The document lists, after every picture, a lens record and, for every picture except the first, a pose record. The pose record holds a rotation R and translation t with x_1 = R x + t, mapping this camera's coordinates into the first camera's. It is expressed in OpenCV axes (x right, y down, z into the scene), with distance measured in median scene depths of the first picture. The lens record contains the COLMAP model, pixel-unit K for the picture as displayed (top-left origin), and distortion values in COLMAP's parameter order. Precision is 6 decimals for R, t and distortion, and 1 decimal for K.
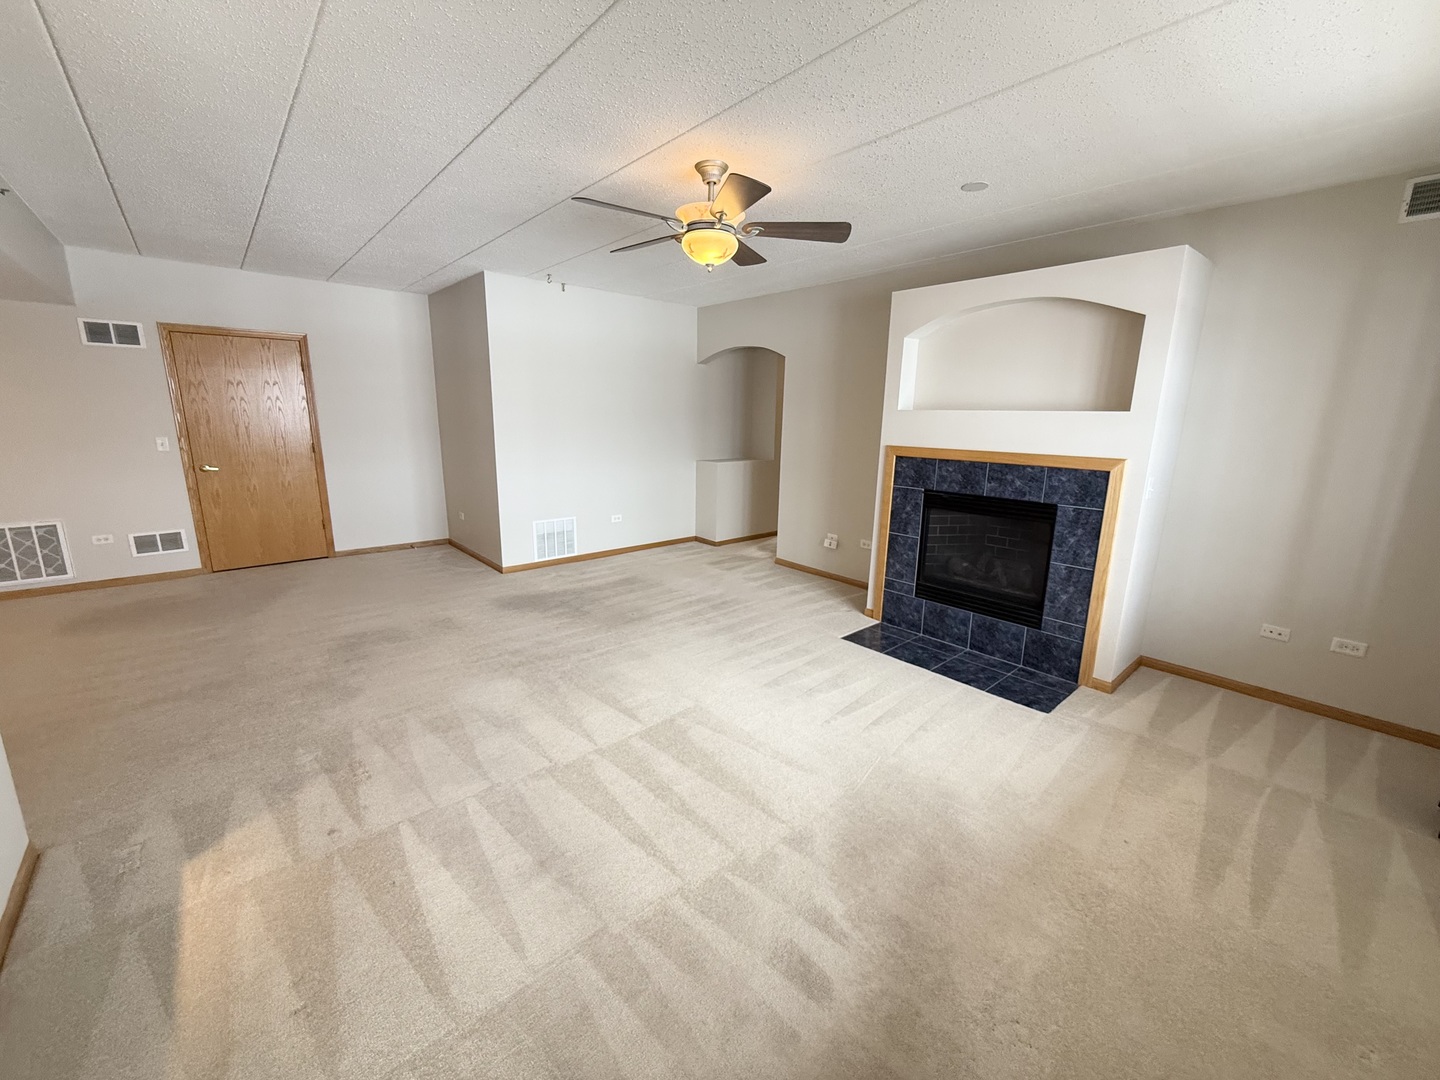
lens RADIAL K [[575.0, 0, 721.8], [0, 575.0, 541.1], [0, 0, 1]] dist [-0.000311, -0.000151]
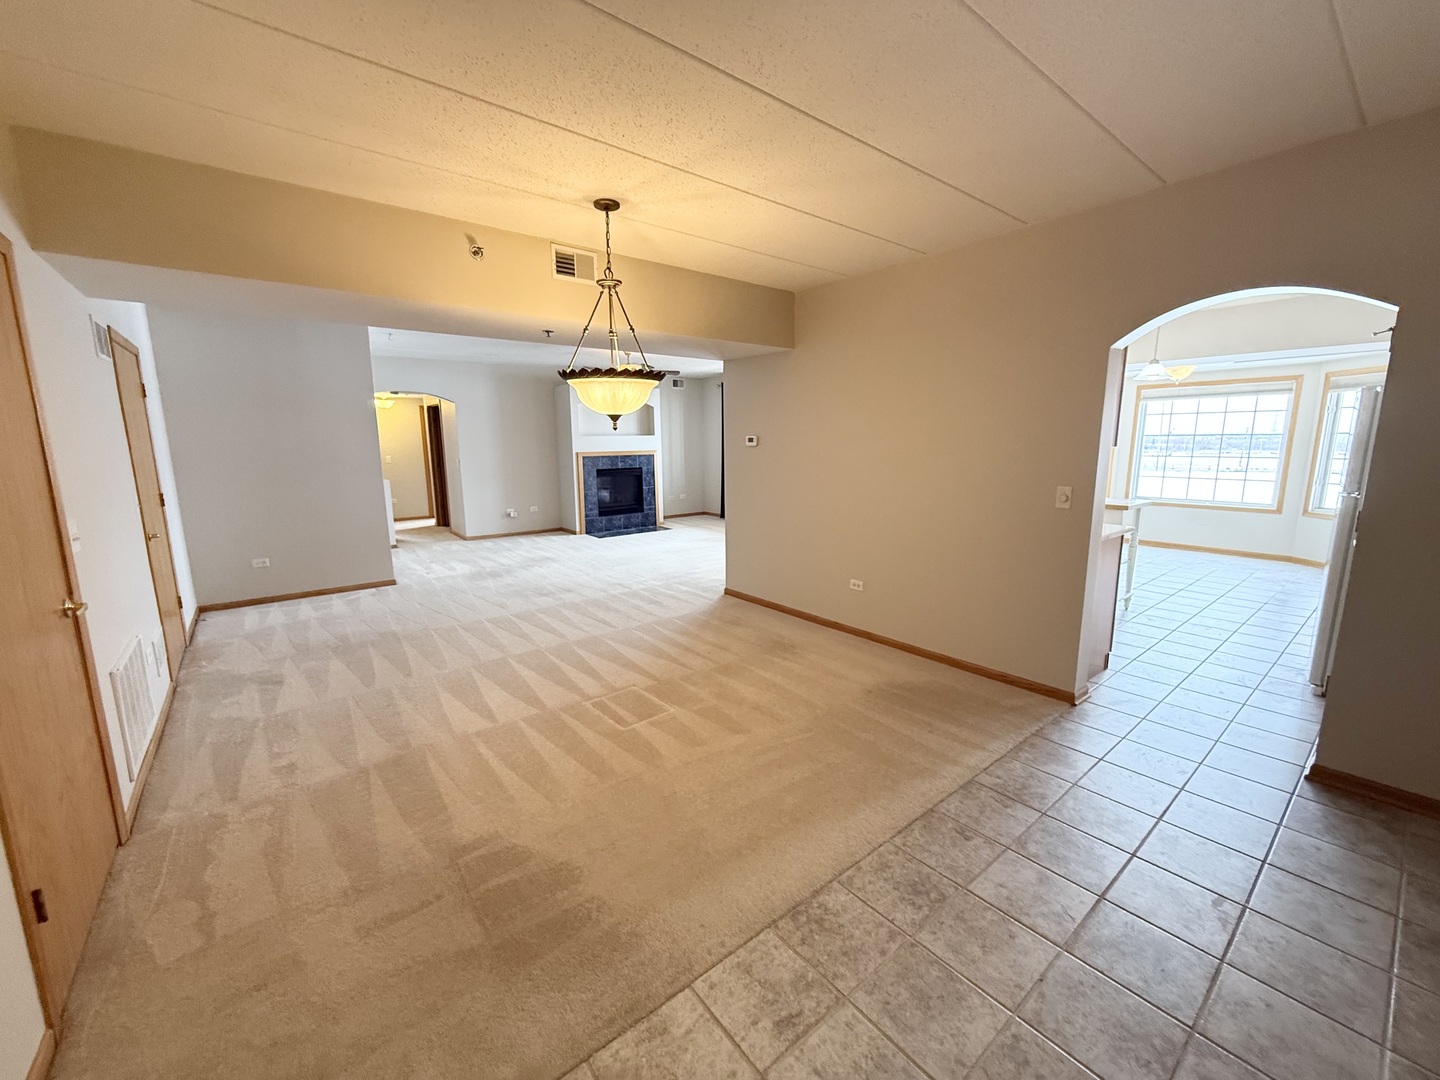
lens RADIAL K [[575.0, 0, 725.4], [0, 575.0, 544.4], [0, 0, 1]] dist [-0.000311, -0.000151]
pose [[0.042497, -0.196225, 0.979638, -2.236706], [0.226303, 0.956930, 0.181859, -0.118786], [-0.973129, 0.213967, 0.085073, 0.397993]]
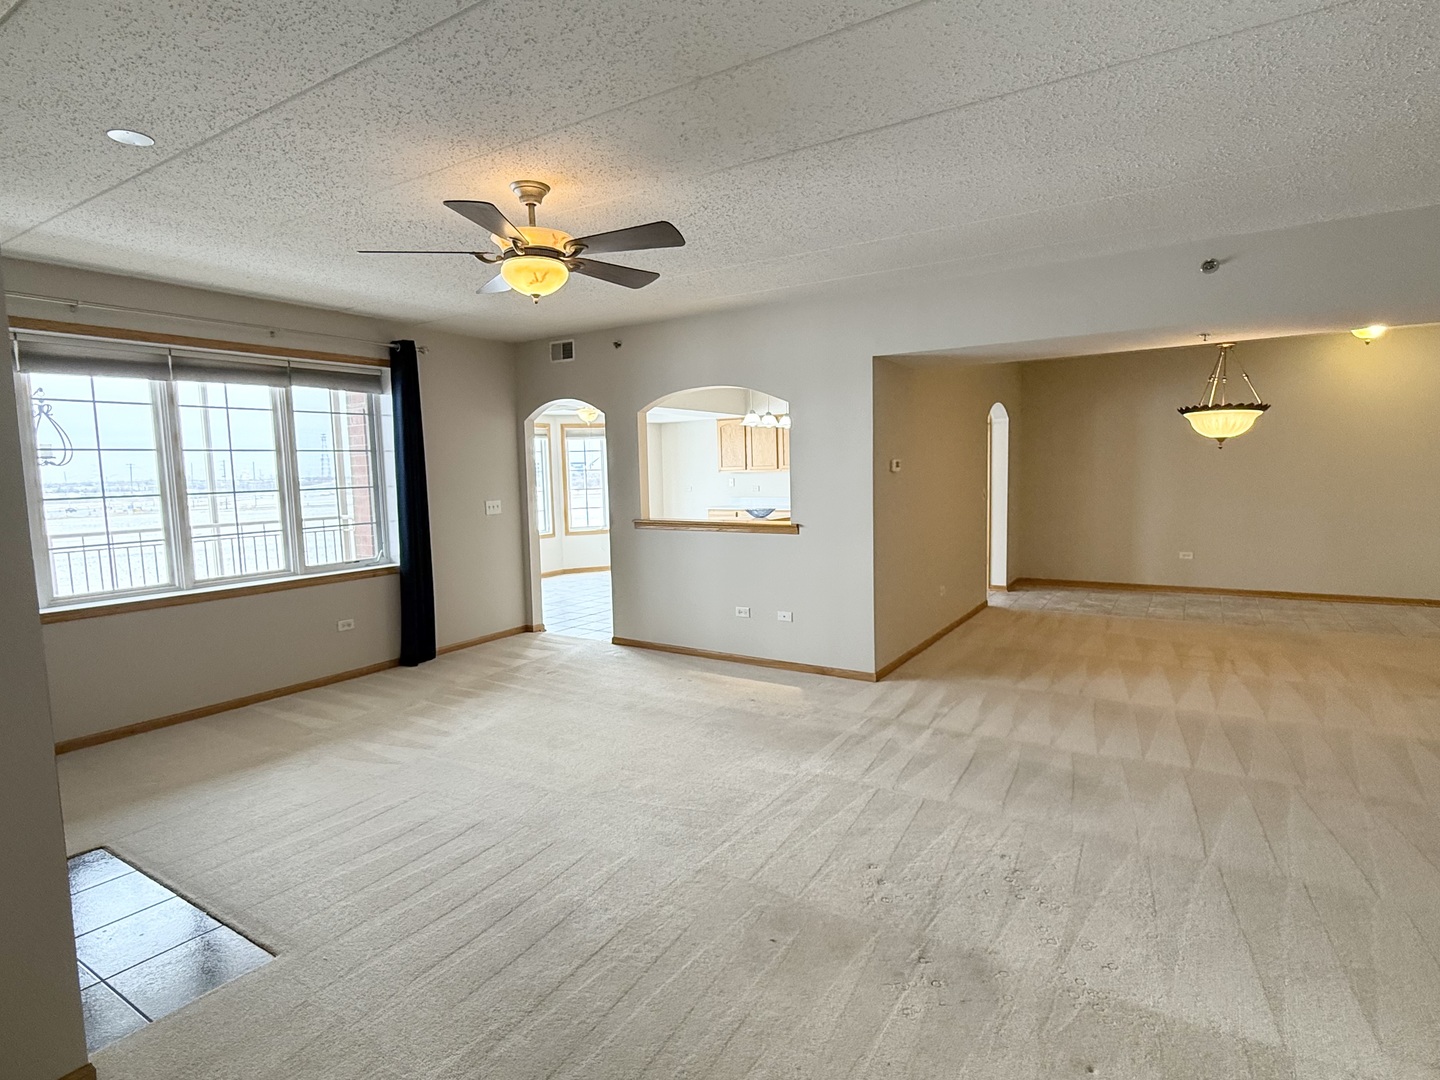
lens RADIAL K [[764.4, 0, 721.9], [0, 764.4, 540.8], [0, 0, 1]] dist [-0.001473, 0.000467]
pose [[-0.960871, 0.027882, -0.275590, 0.028704], [-0.057484, 0.953190, 0.296858, -0.337783], [0.270966, 0.301084, -0.914290, 1.538965]]
